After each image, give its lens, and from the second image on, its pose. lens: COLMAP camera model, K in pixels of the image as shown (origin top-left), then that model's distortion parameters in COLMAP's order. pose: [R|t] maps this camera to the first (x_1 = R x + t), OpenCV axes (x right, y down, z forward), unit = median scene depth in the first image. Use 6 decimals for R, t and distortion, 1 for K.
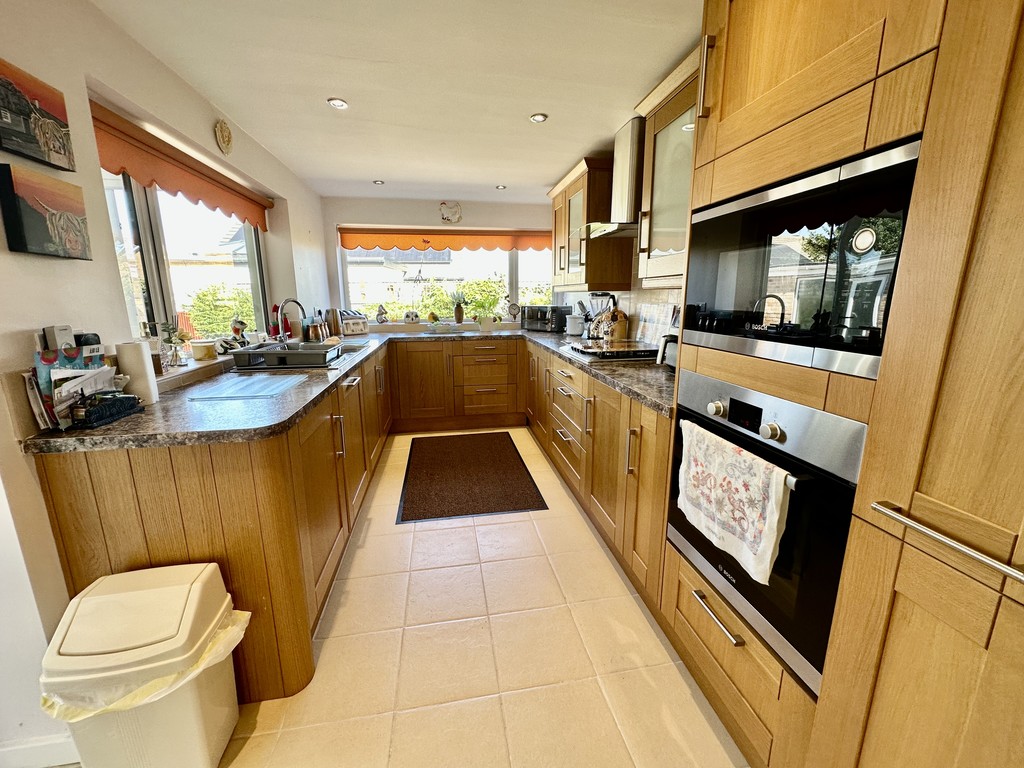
lens RADIAL K [[409.0, 0, 509.8], [0, 409.0, 382.4], [0, 0, 1]] dist [-0.000335, -0.000075]
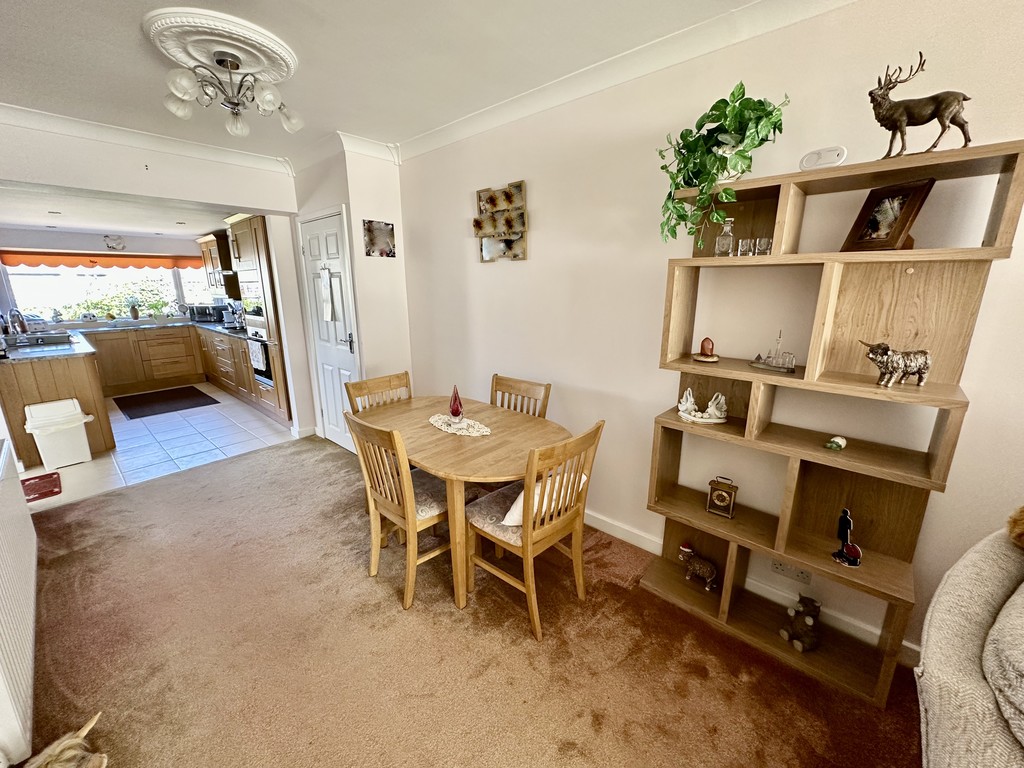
lens RADIAL K [[409.0, 0, 509.8], [0, 409.0, 382.4], [0, 0, 1]] dist [-0.000335, -0.000075]
pose [[0.780990, -0.146586, 0.607098, -0.003992], [0.132708, 0.988818, 0.068034, 0.163750], [-0.610282, 0.027433, 0.791709, -1.018473]]
